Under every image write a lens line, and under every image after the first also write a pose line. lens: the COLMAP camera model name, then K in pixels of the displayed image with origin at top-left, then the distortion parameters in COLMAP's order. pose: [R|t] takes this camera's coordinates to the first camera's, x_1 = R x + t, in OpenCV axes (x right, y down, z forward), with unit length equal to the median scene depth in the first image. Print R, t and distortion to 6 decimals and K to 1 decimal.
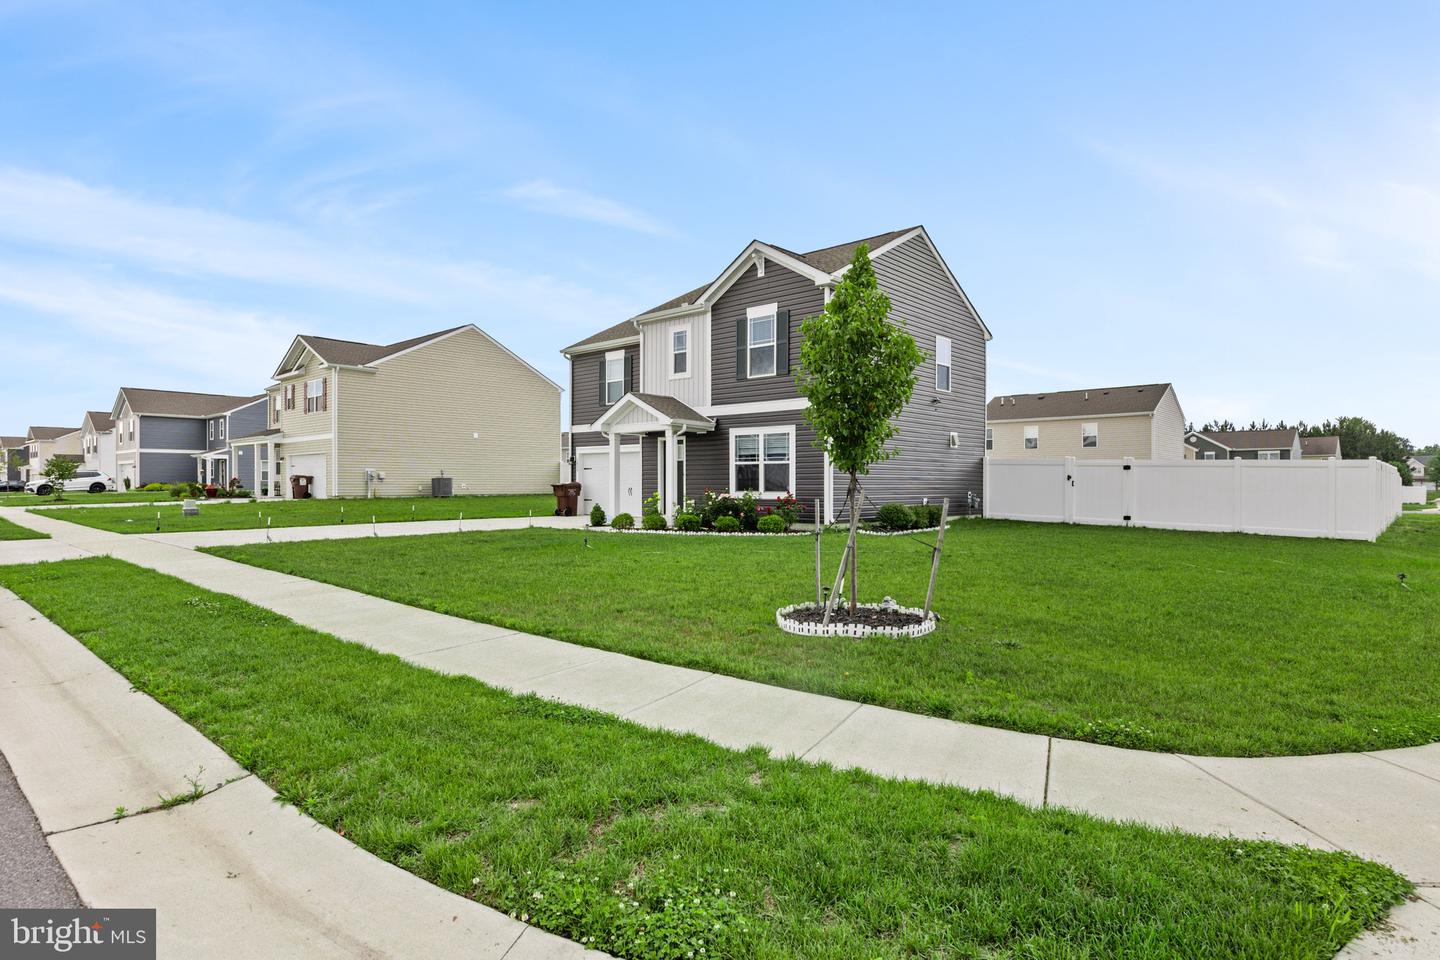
lens RADIAL K [[773.9, 0, 714.1], [0, 773.9, 484.5], [0, 0, 1]] dist [0.001752, 0.000154]
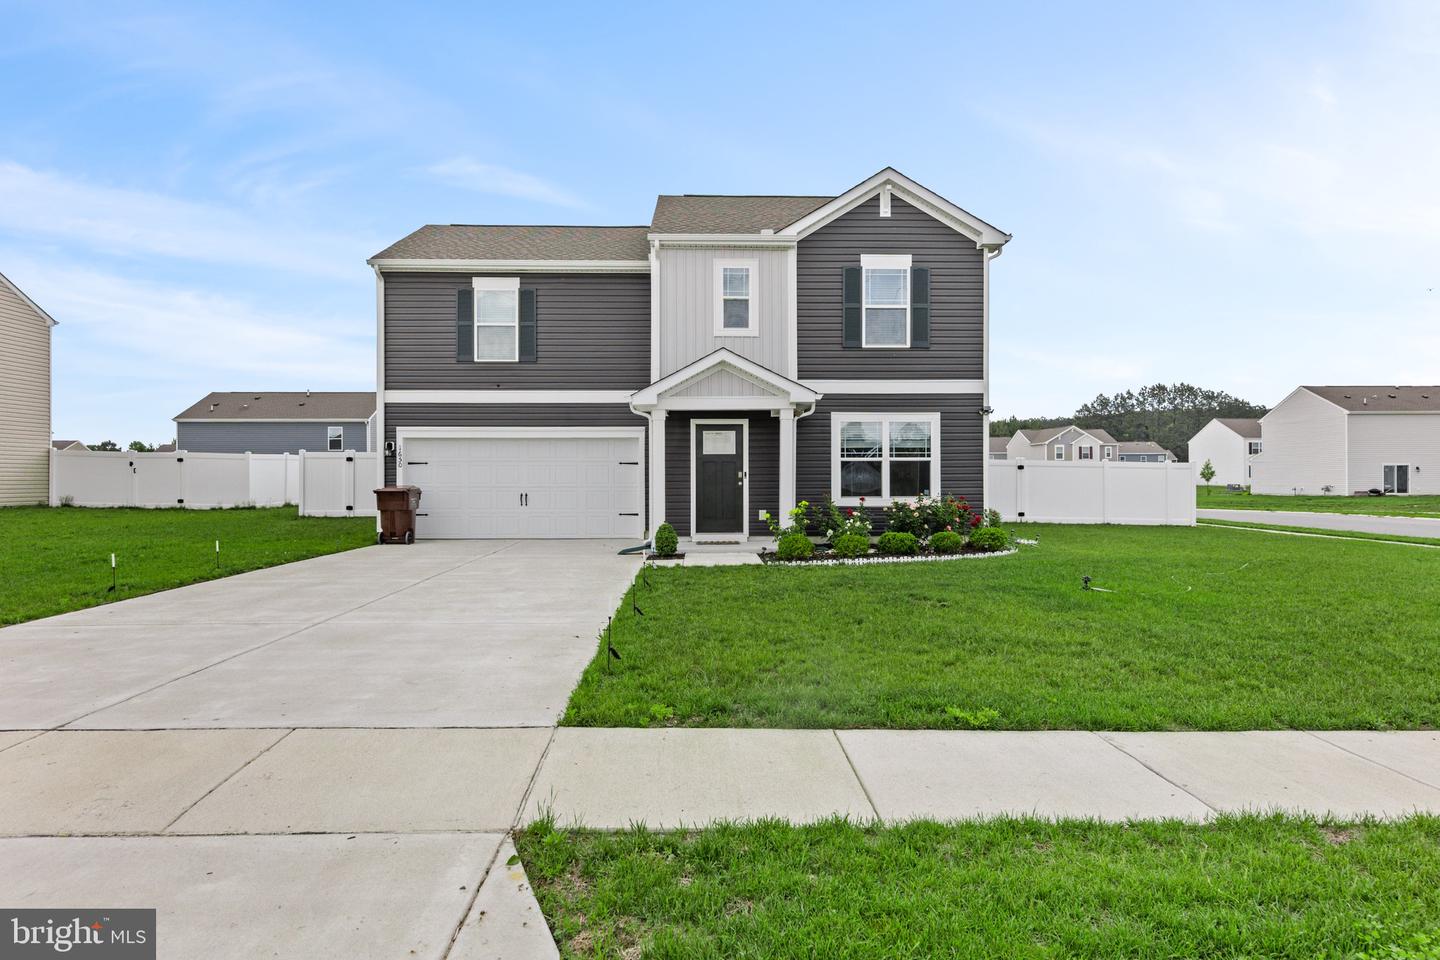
lens RADIAL K [[817.4, 0, 726.1], [0, 817.4, 473.5], [0, 0, 1]] dist [-0.016343, -0.000853]
pose [[0.720389, 0.000024, 0.693571, -0.570436], [0.005747, 0.999965, -0.006004, -0.009438], [-0.693547, 0.008311, 0.720364, 0.490801]]
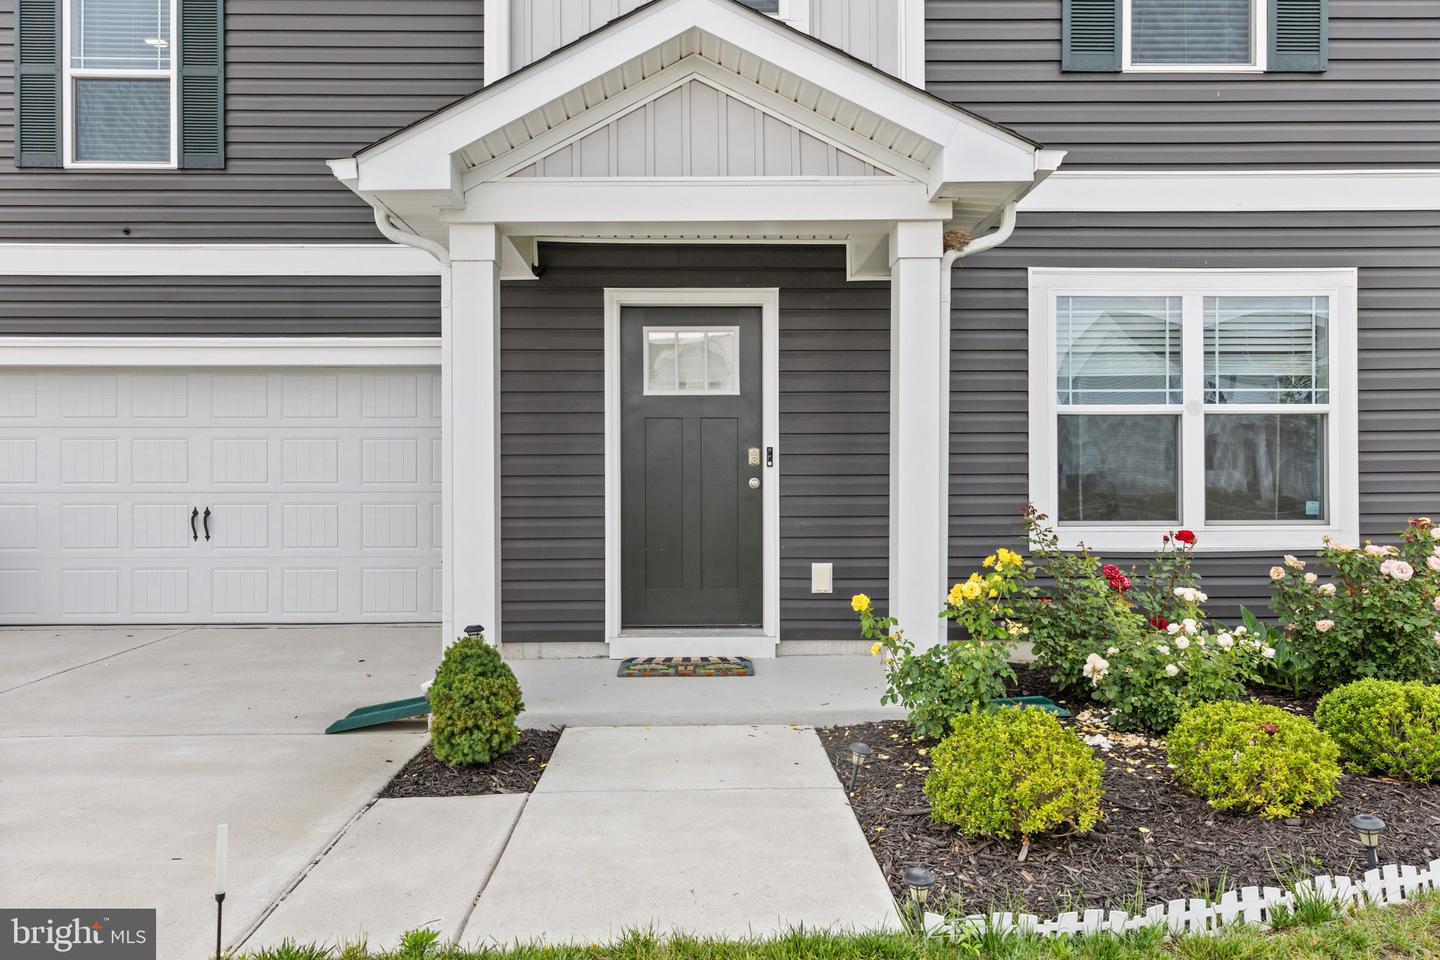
lens RADIAL K [[979.1, 0, 711.2], [0, 979.1, 473.5], [0, 0, 1]] dist [0.003934, 0.000169]
pose [[0.730771, 0.000992, 0.682622, -0.255241], [0.006108, 0.999949, -0.007992, -0.005028], [-0.682595, 0.010010, 0.730728, 0.811864]]
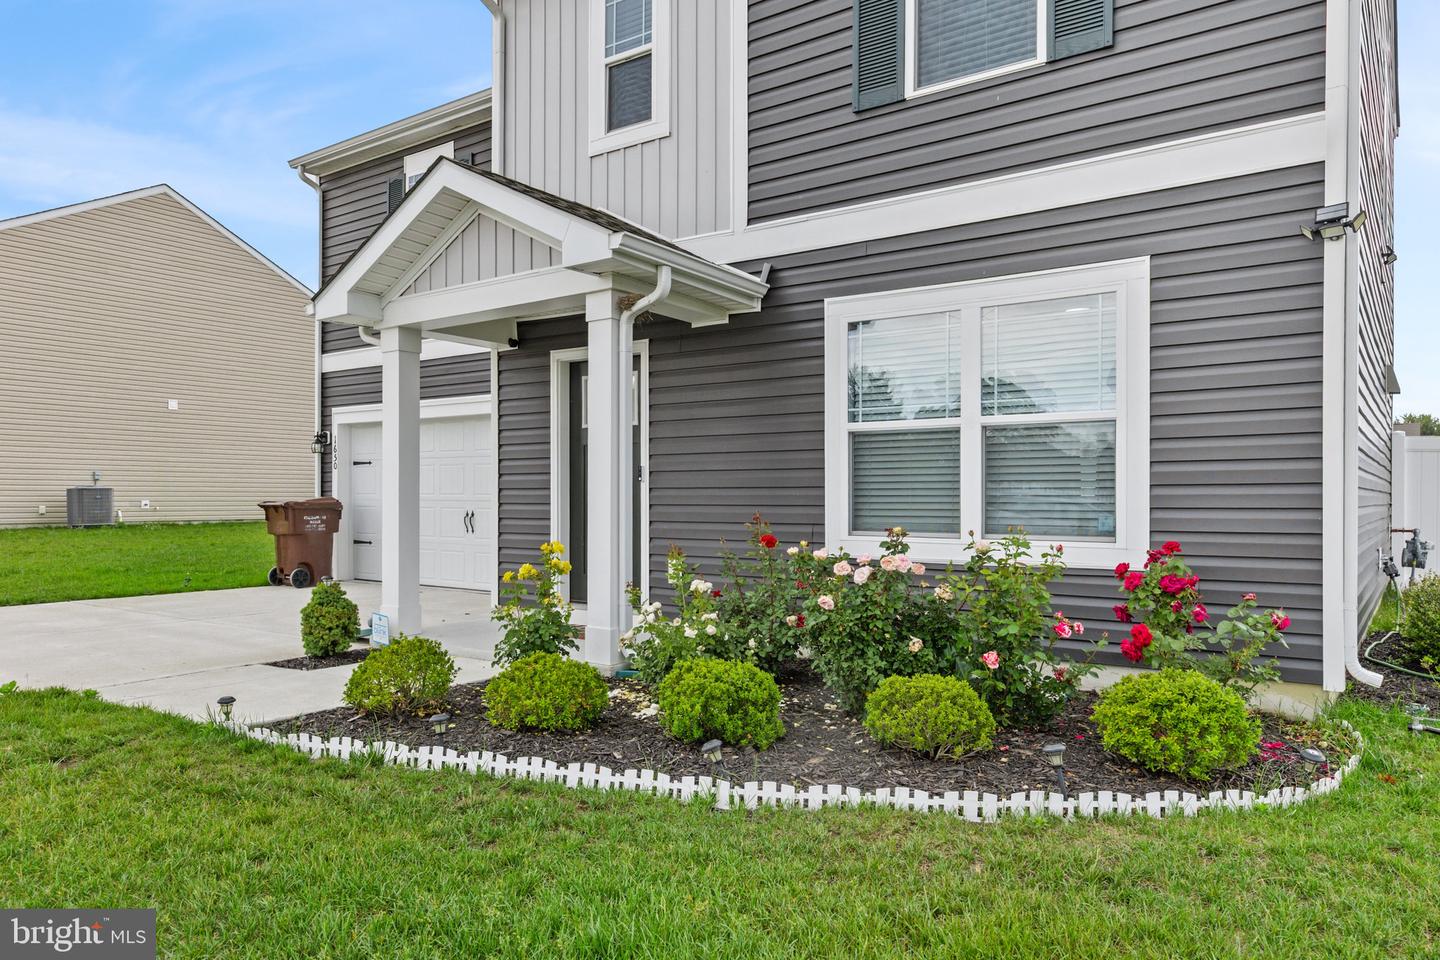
lens RADIAL K [[979.1, 0, 706.4], [0, 979.1, 495.2], [0, 0, 1]] dist [0.003934, 0.000169]
pose [[0.994414, -0.000309, 0.105546, -0.055138], [0.000695, 0.999993, -0.003625, -0.002662], [-0.105544, 0.003678, 0.994408, 0.641635]]
